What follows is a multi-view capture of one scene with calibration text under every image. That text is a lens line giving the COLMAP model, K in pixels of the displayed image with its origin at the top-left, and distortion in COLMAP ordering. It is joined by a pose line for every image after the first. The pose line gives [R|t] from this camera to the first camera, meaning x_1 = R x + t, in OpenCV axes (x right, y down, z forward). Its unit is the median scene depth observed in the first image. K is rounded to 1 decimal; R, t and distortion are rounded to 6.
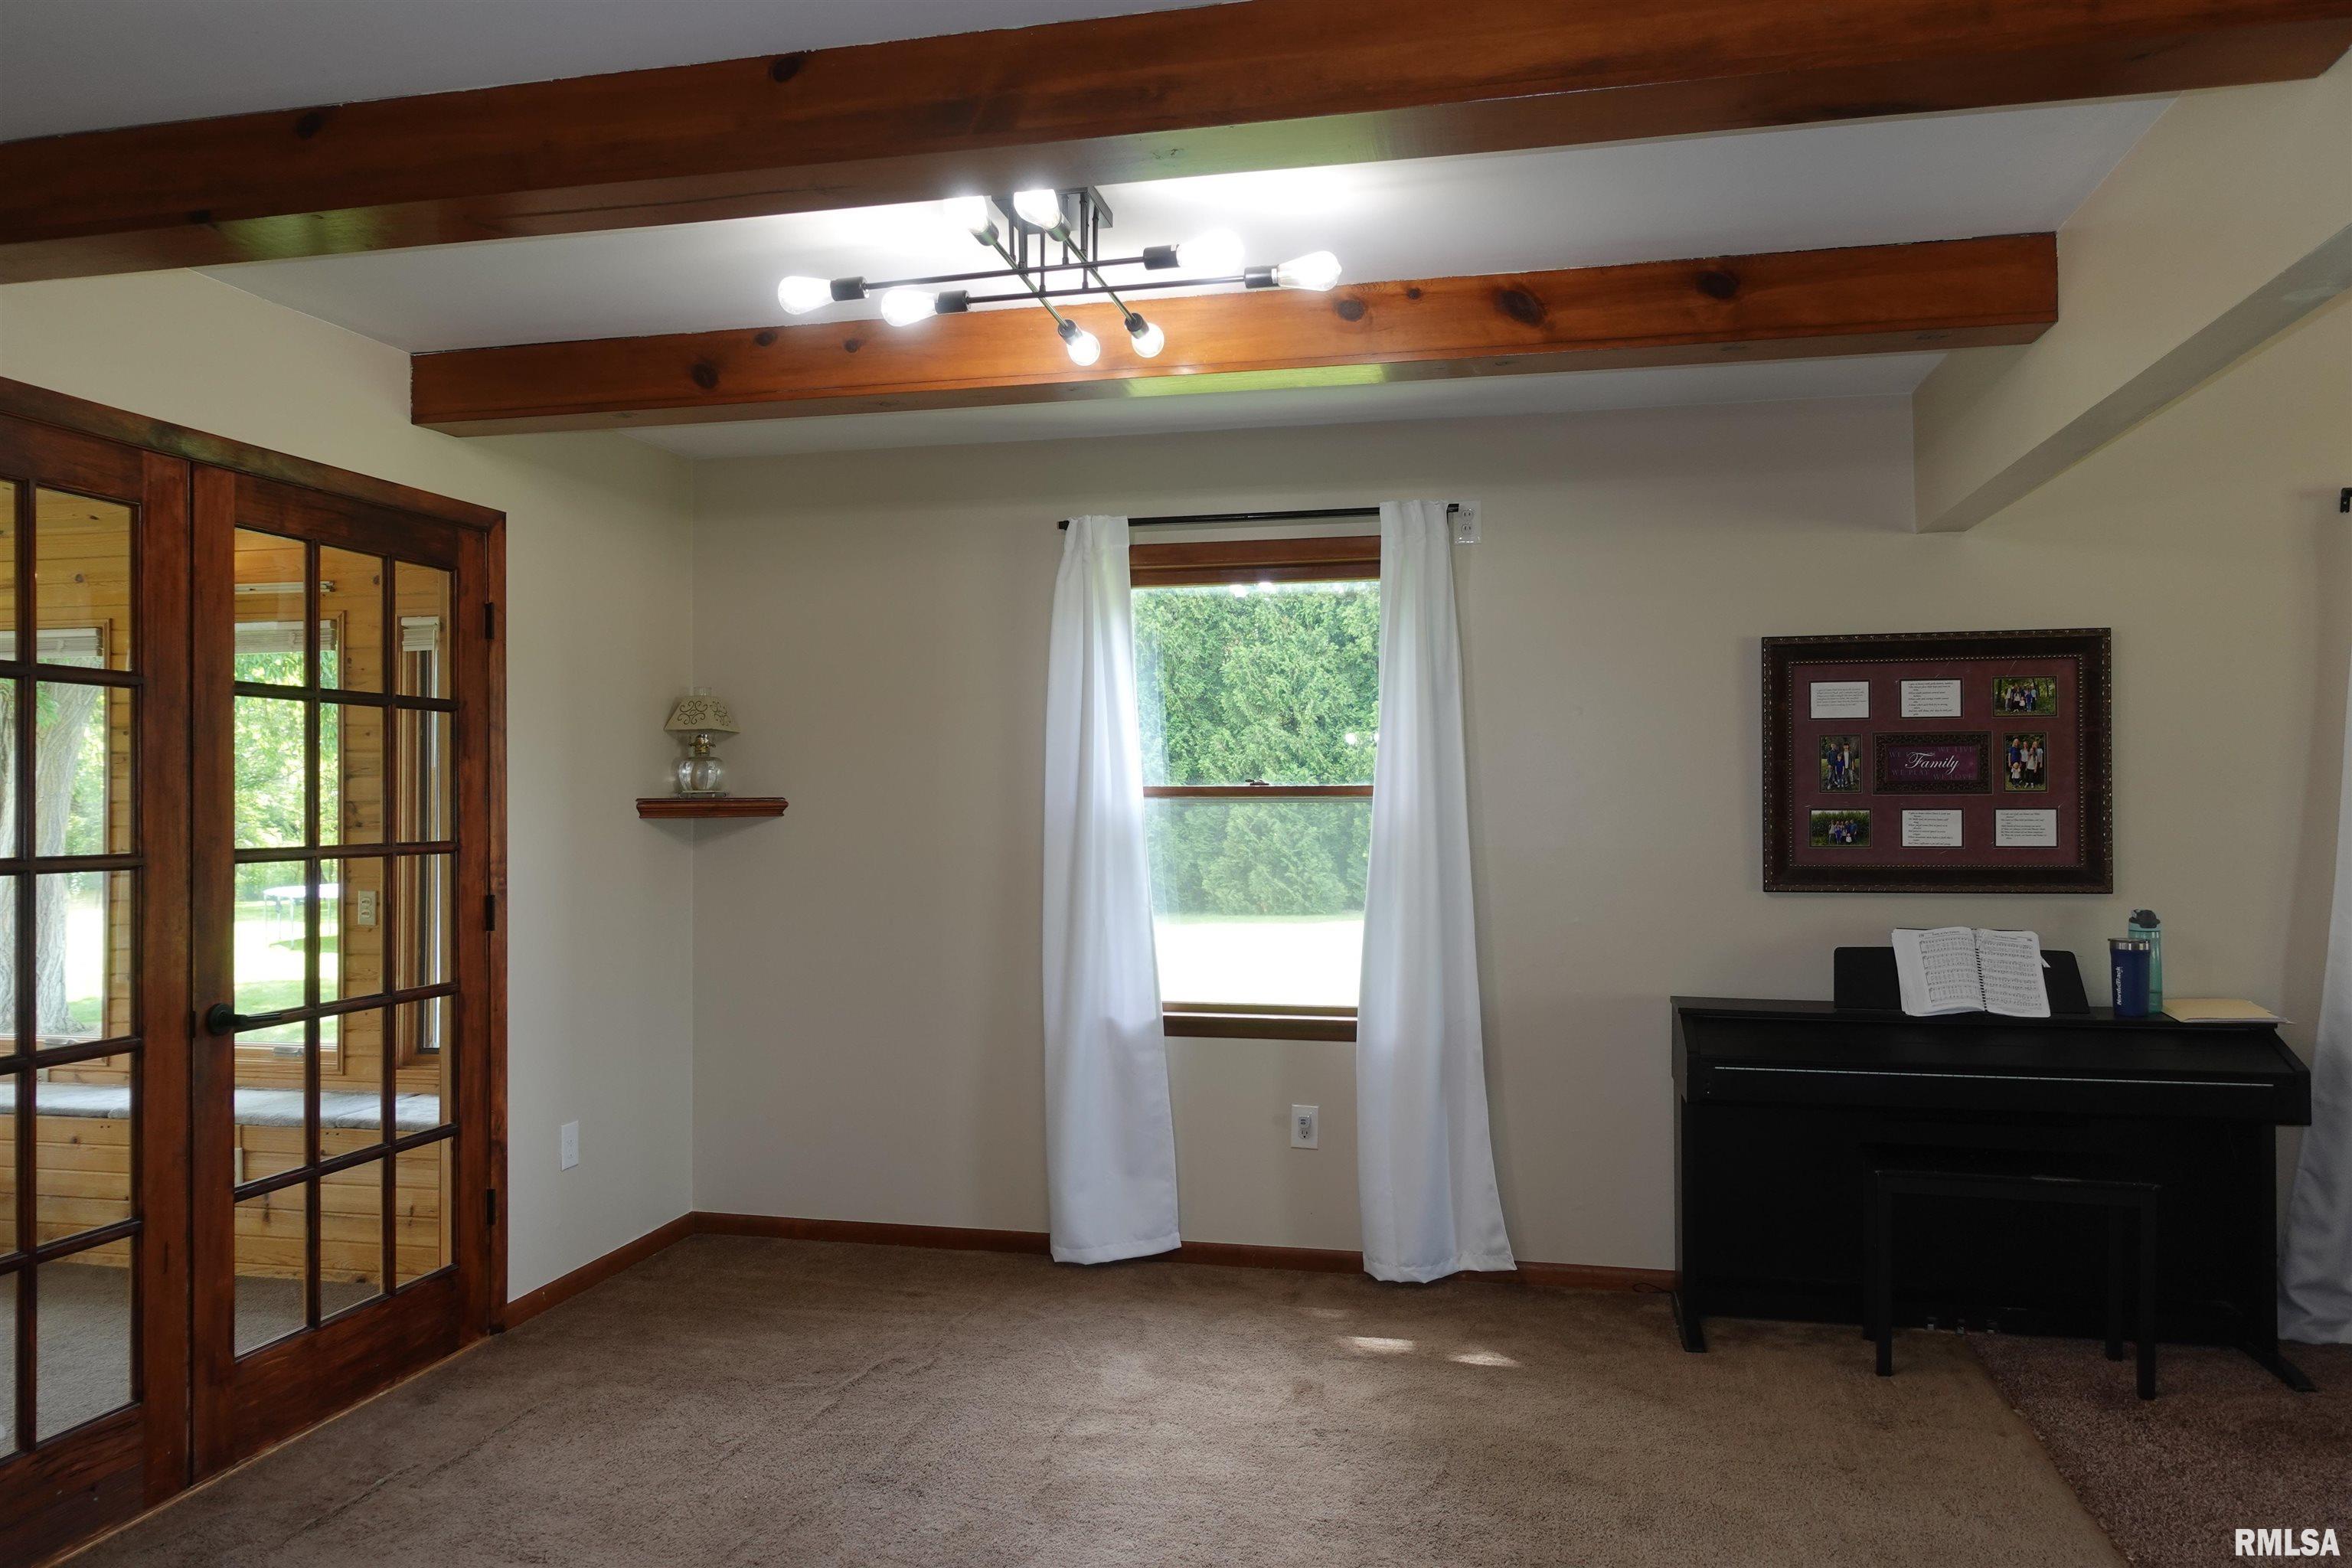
lens RADIAL K [[1631.3, 0, 1155.8], [0, 1631.3, 783.4], [0, 0, 1]] dist [0.006181, 0.000097]
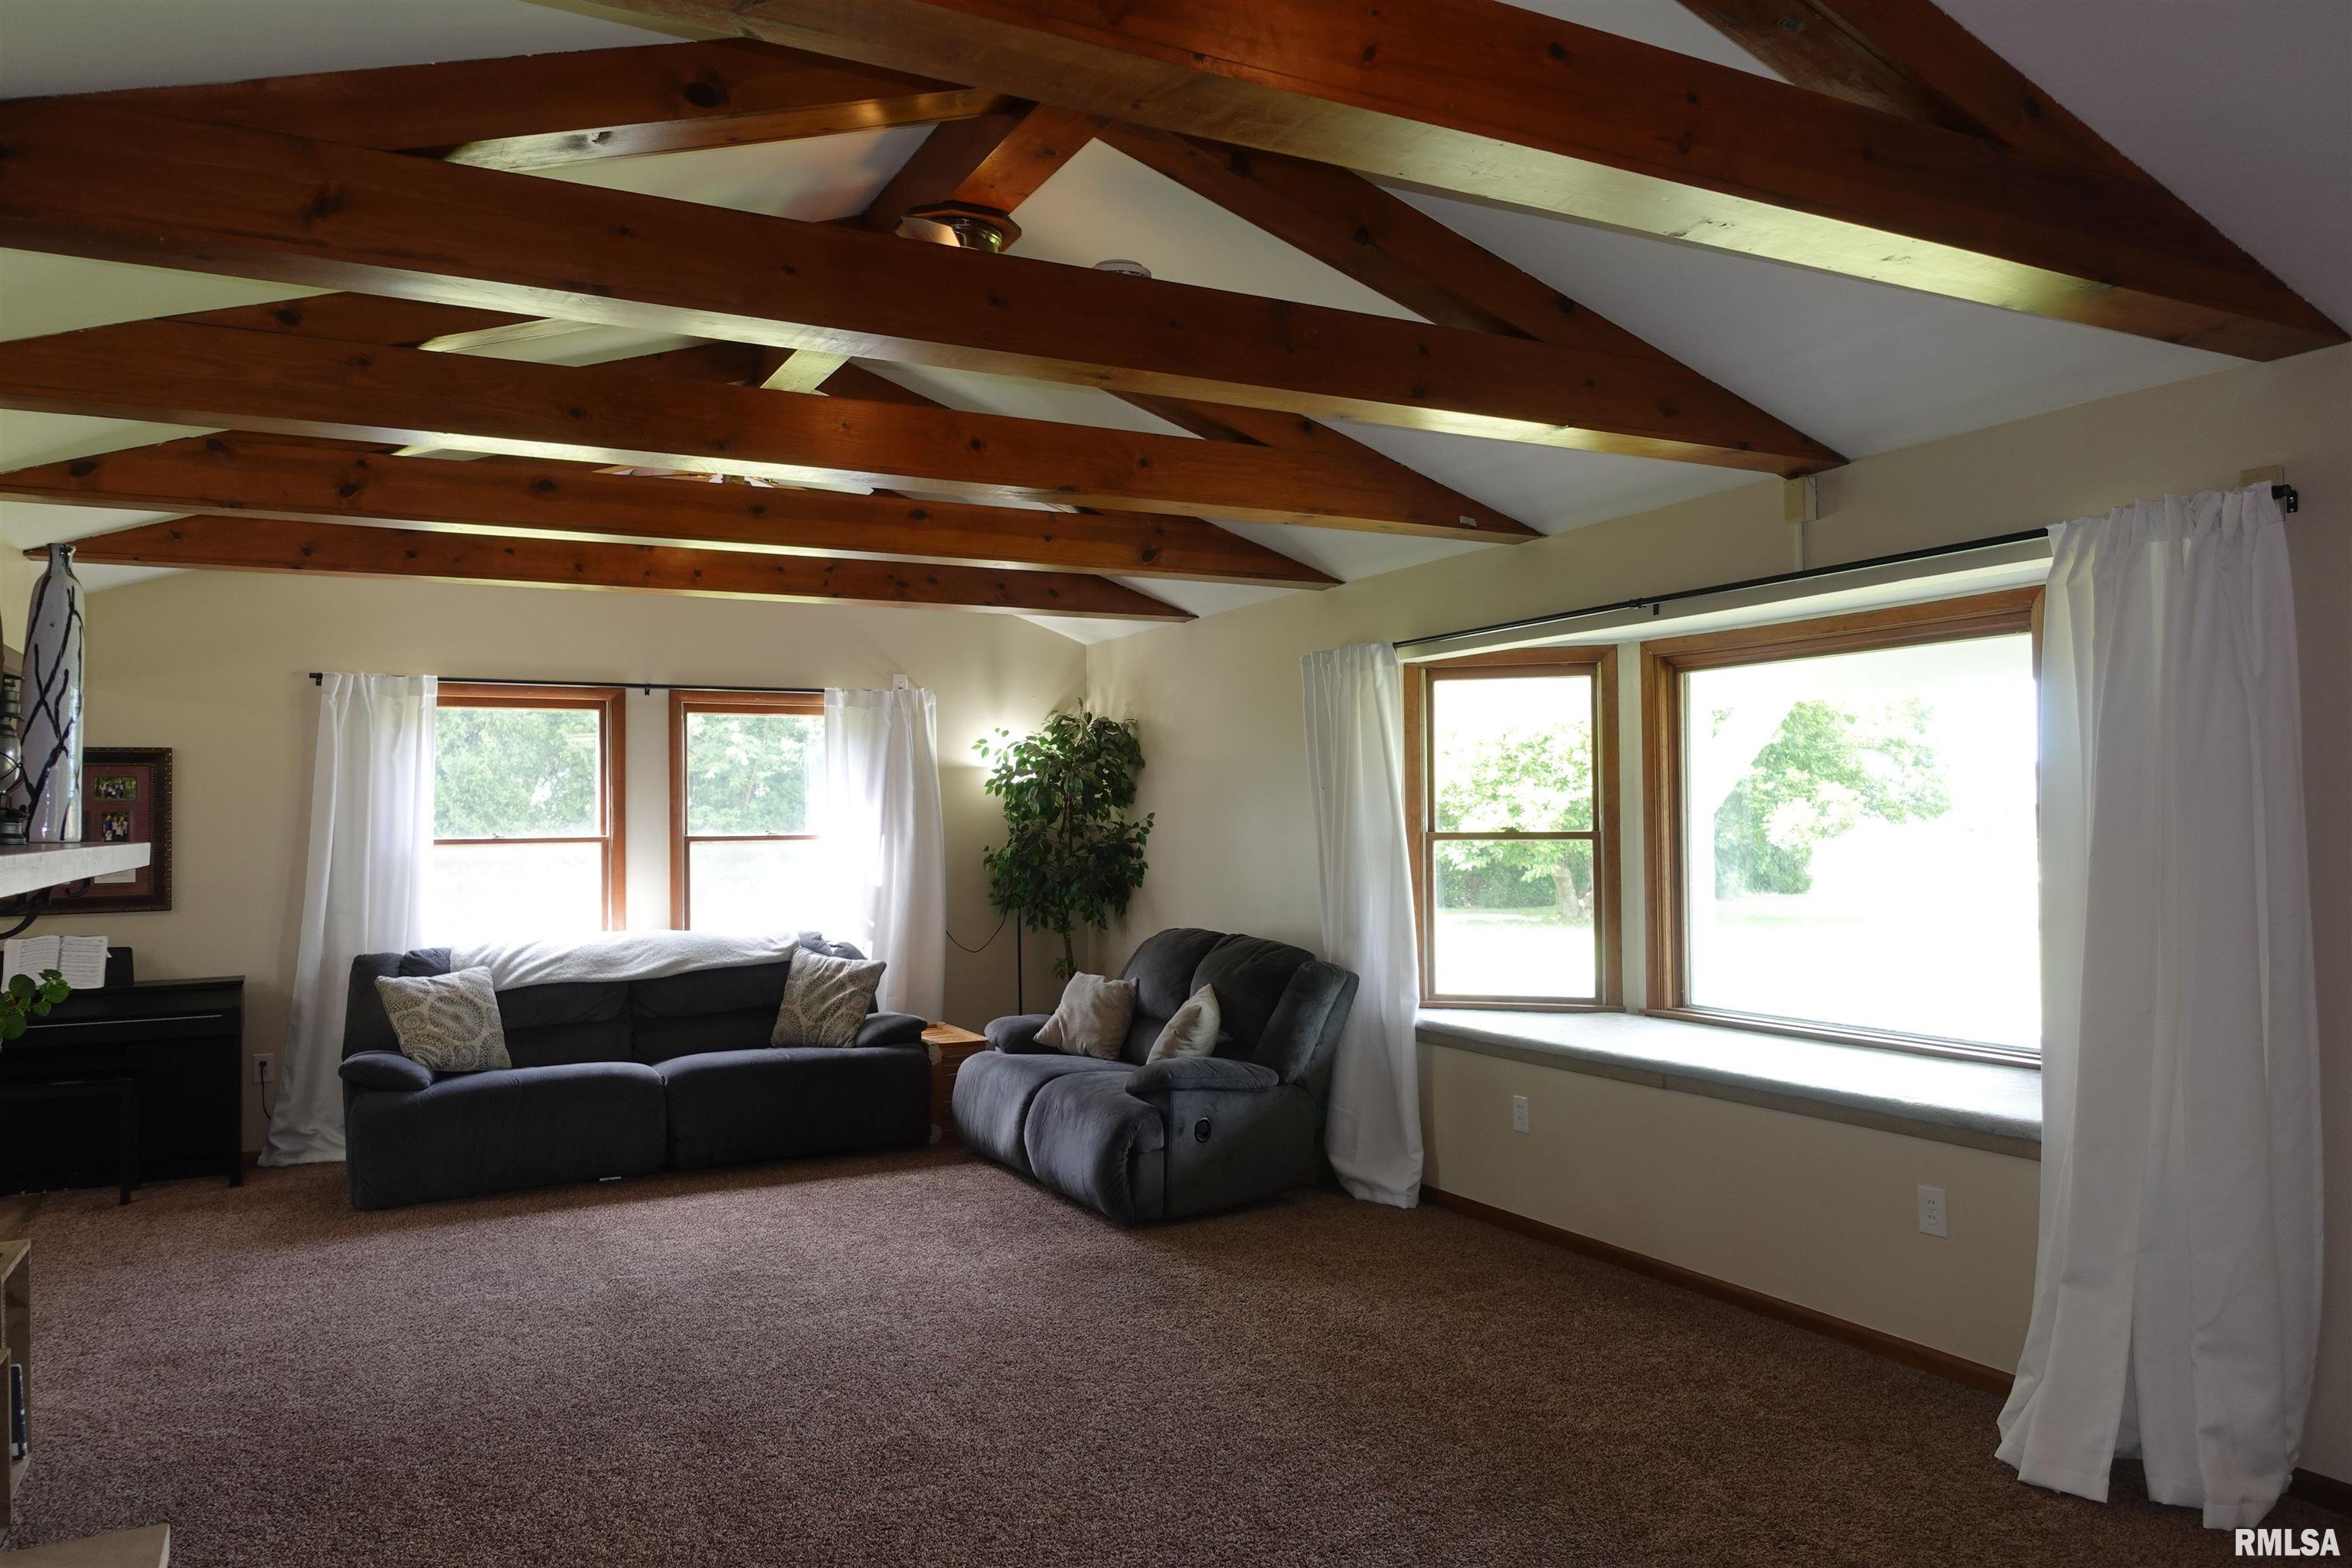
lens RADIAL K [[1631.3, 0, 1171.6], [0, 1631.3, 791.7], [0, 0, 1]] dist [0.006181, 0.000097]
pose [[0.752906, 0.011996, 0.658019, 0.257479], [0.001761, 0.999794, -0.020241, -0.016123], [-0.658126, 0.016398, 0.752729, -0.873761]]
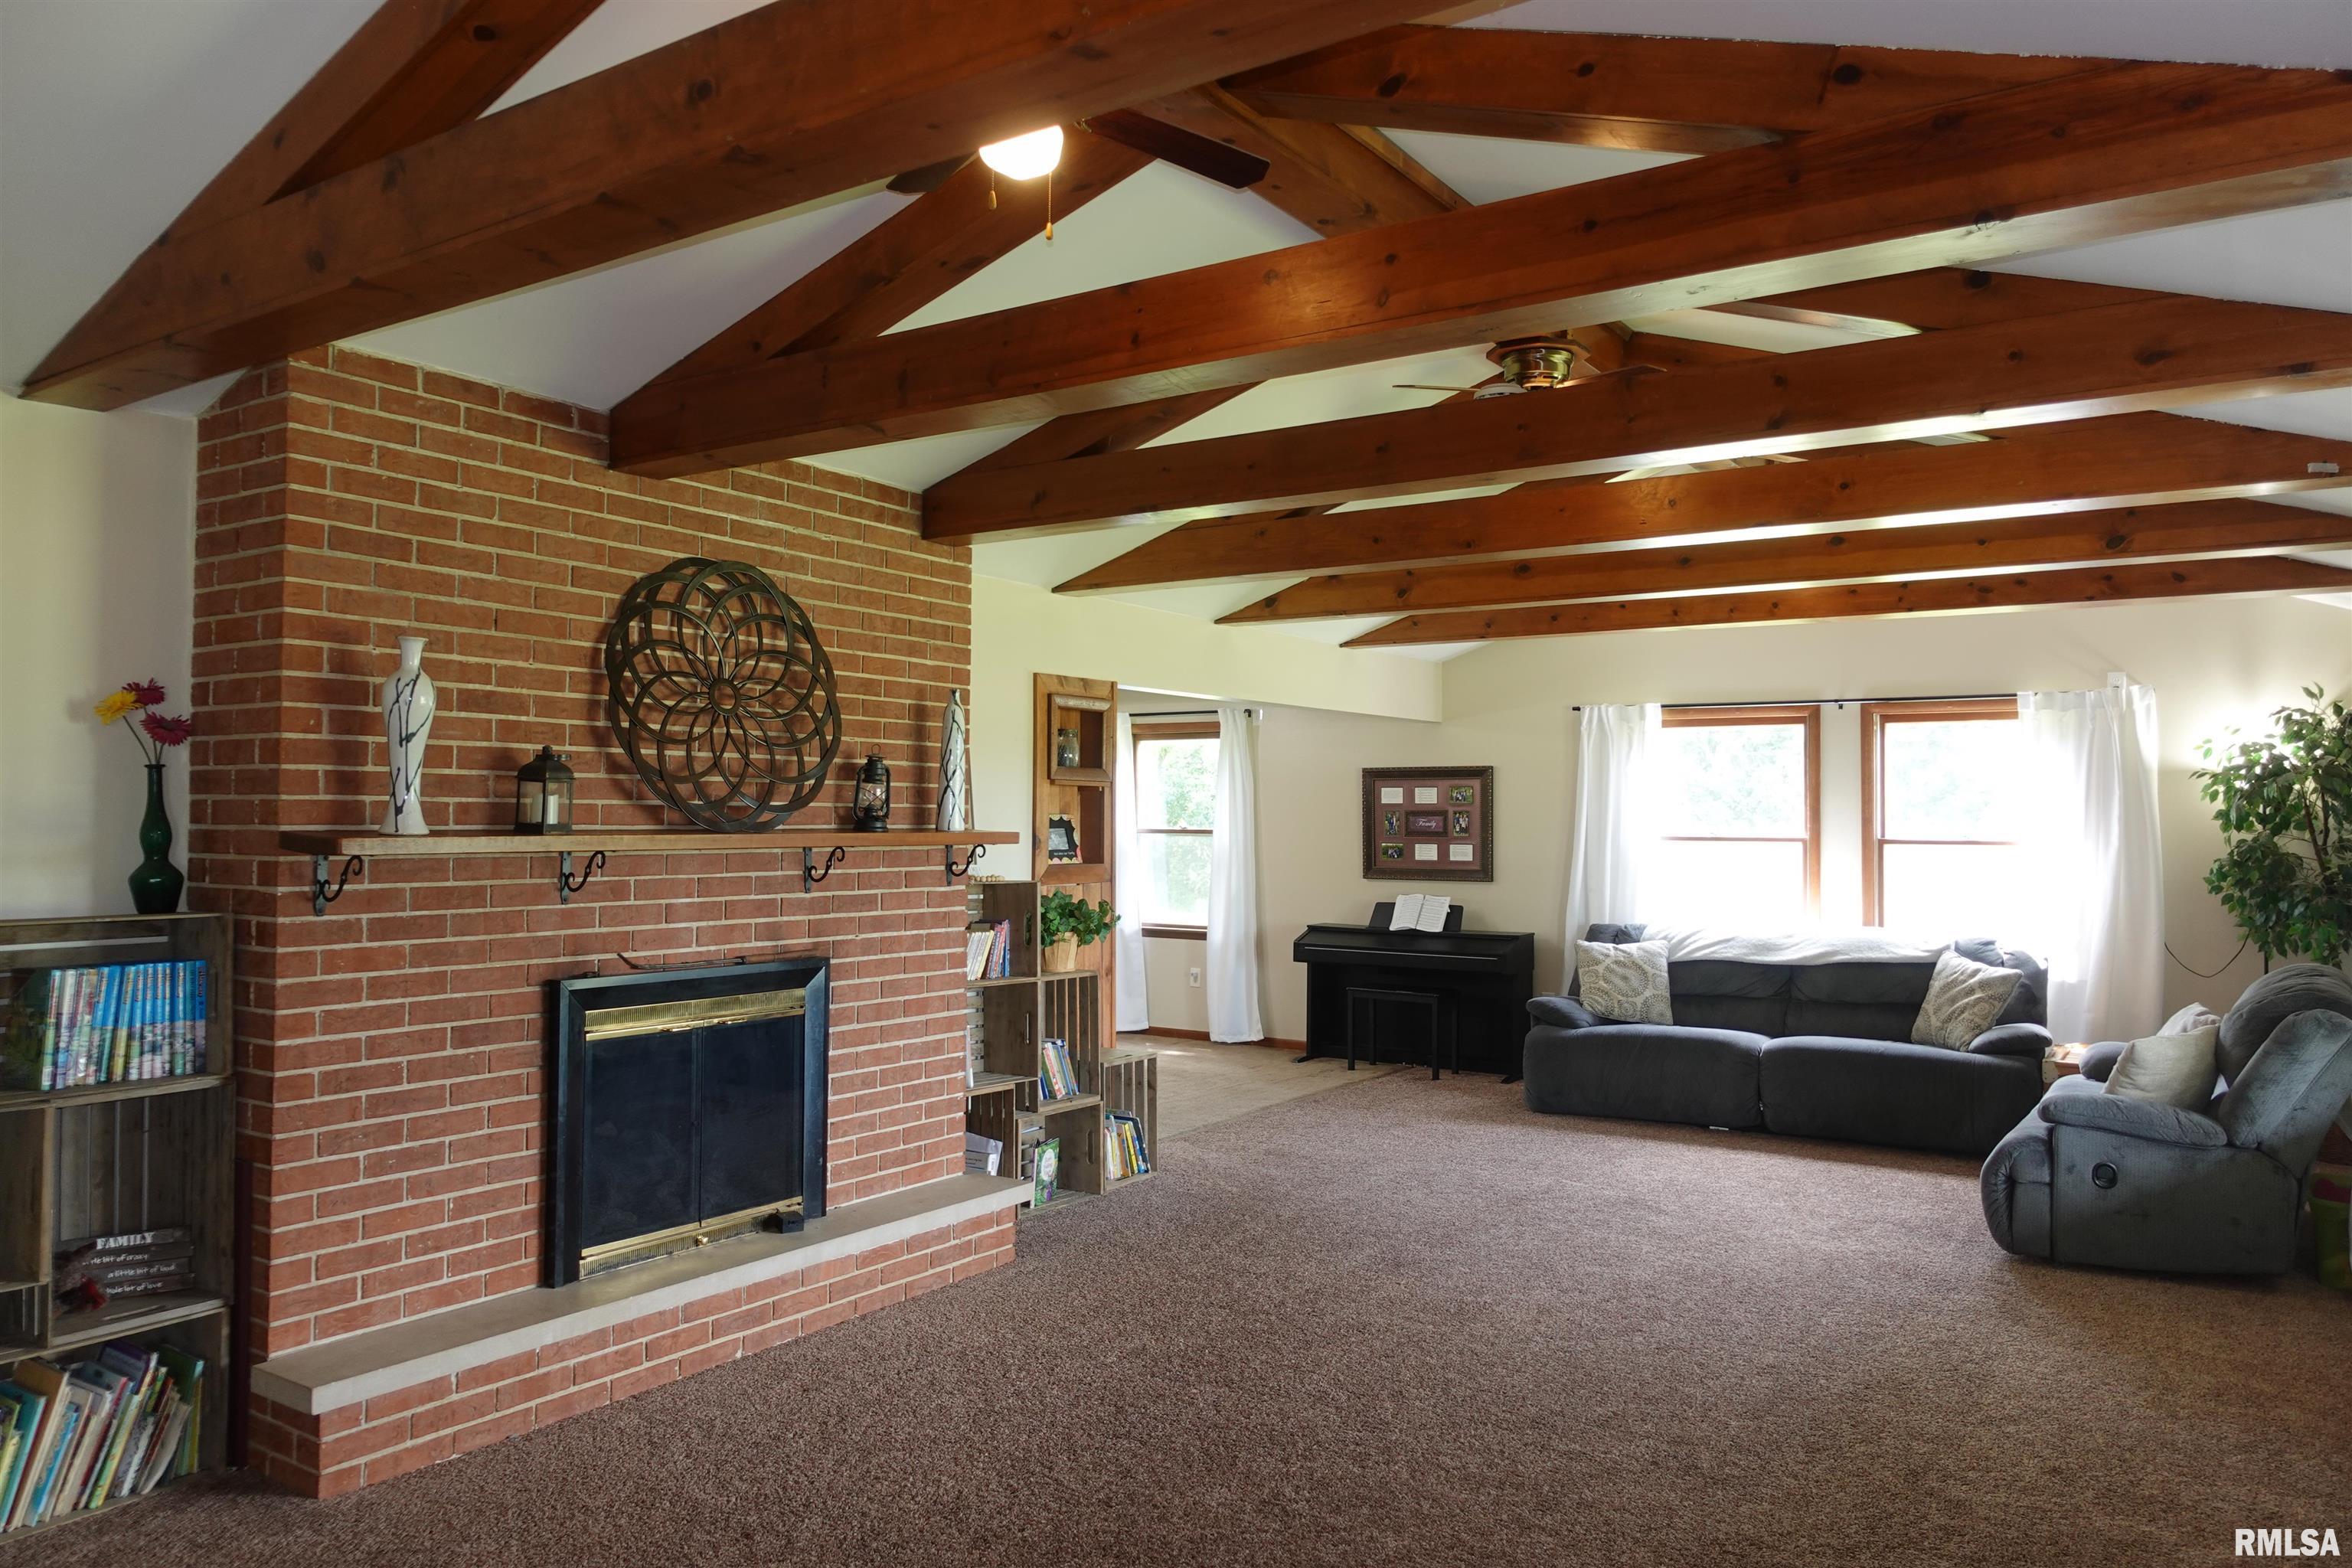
lens RADIAL K [[1631.3, 0, 1180.5], [0, 1631.3, 796.6], [0, 0, 1]] dist [0.006181, 0.000097]
pose [[0.938155, 0.010998, -0.346040, 0.949194], [-0.014185, 0.999877, -0.006678, -0.030237], [0.345924, 0.011173, 0.938196, -1.272169]]
